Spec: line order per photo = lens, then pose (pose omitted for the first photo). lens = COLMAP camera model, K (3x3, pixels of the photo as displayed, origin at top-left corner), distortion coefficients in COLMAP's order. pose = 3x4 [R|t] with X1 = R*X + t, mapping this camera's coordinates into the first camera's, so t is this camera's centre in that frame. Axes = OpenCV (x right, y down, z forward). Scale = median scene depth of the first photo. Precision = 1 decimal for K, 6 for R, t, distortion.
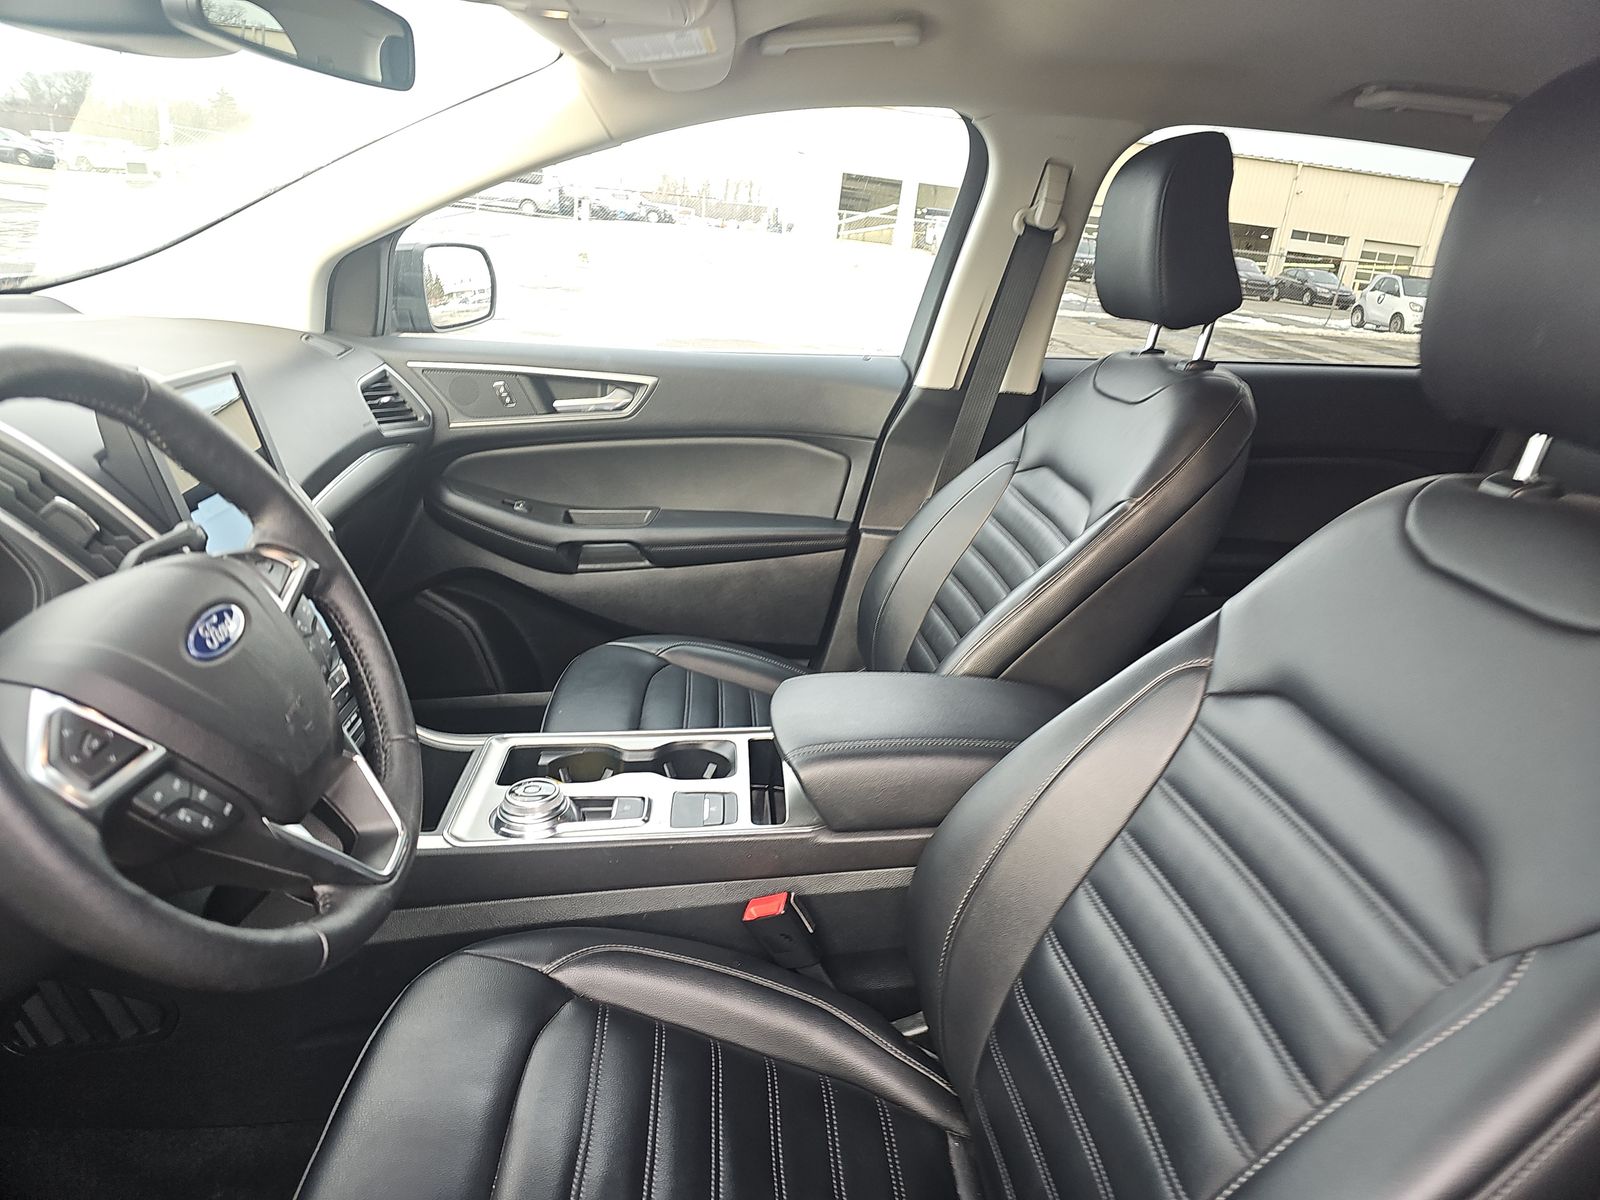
lens RADIAL K [[1068.5, 0, 804.8], [0, 1068.5, 643.3], [0, 0, 1]] dist [0.063284, -0.067306]
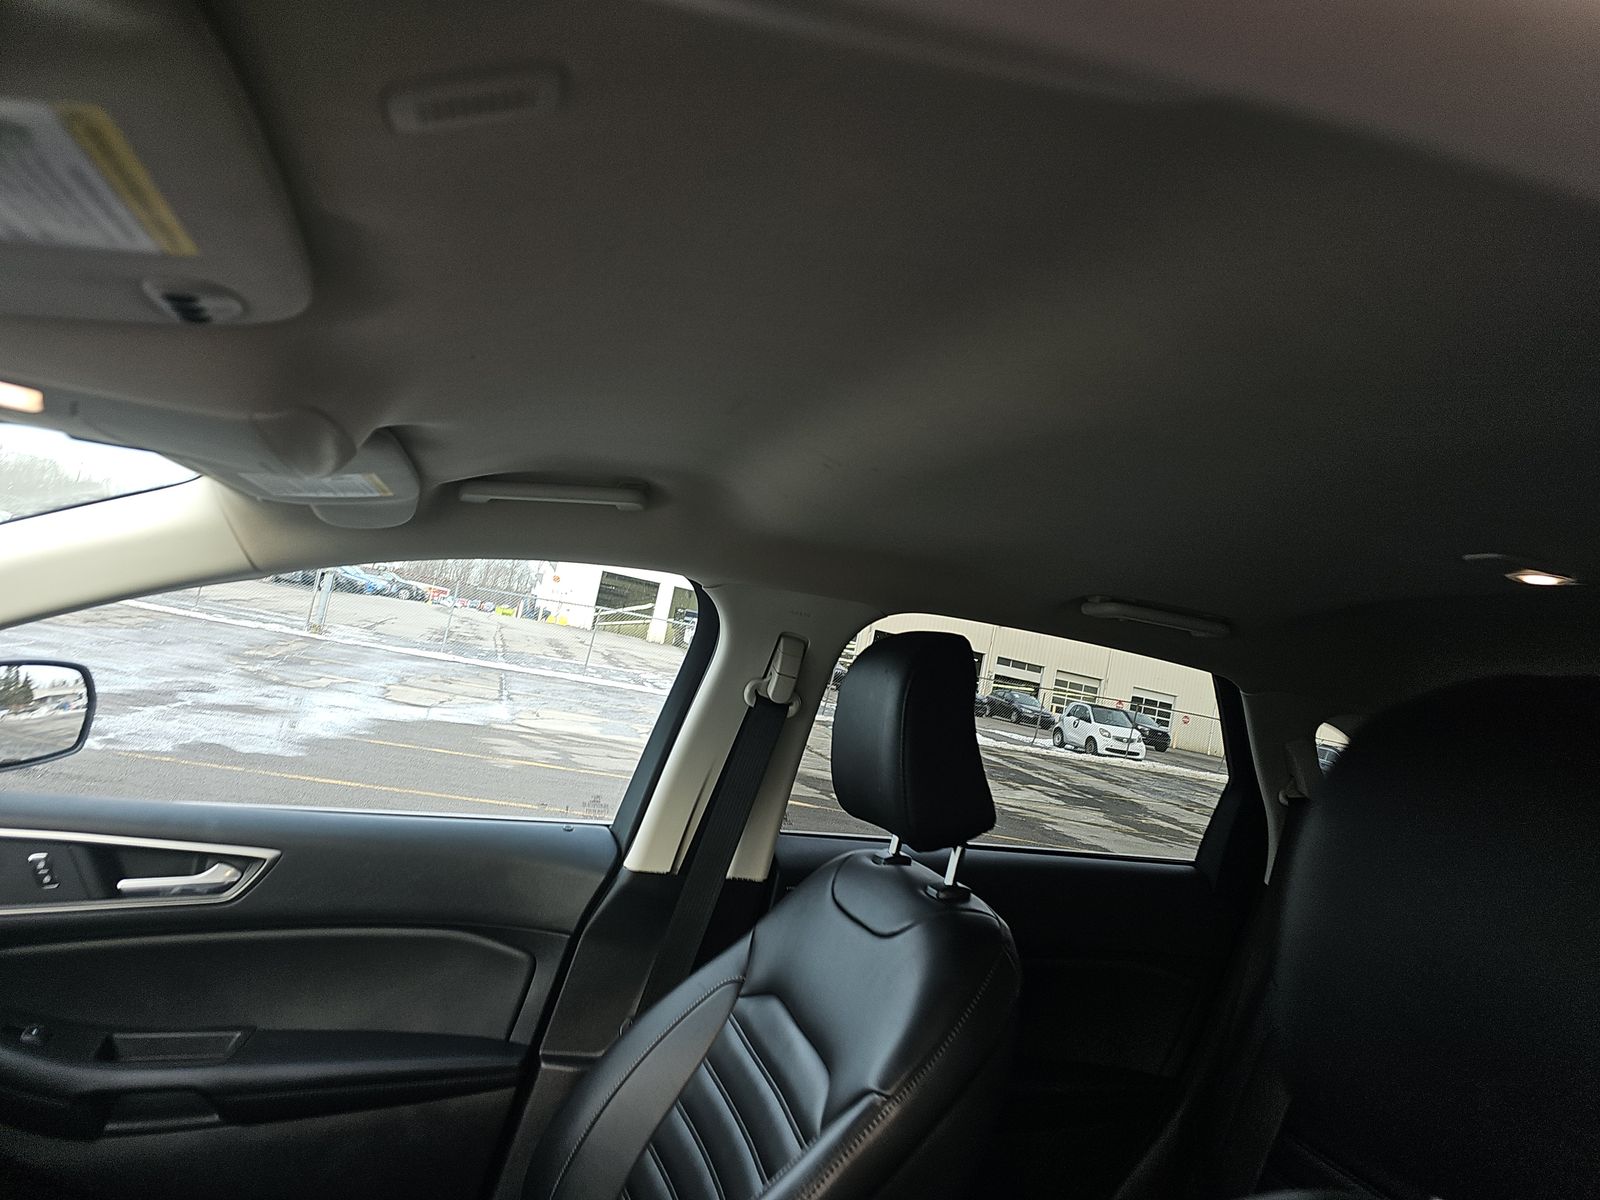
lens RADIAL K [[1068.5, 0, 804.8], [0, 1068.5, 643.3], [0, 0, 1]] dist [0.063284, -0.067306]
pose [[0.972000, 0.083652, 0.219587, 0.042221], [-0.003782, 0.939937, -0.341327, -0.121513], [-0.234951, 0.330939, 0.913935, 0.155481]]
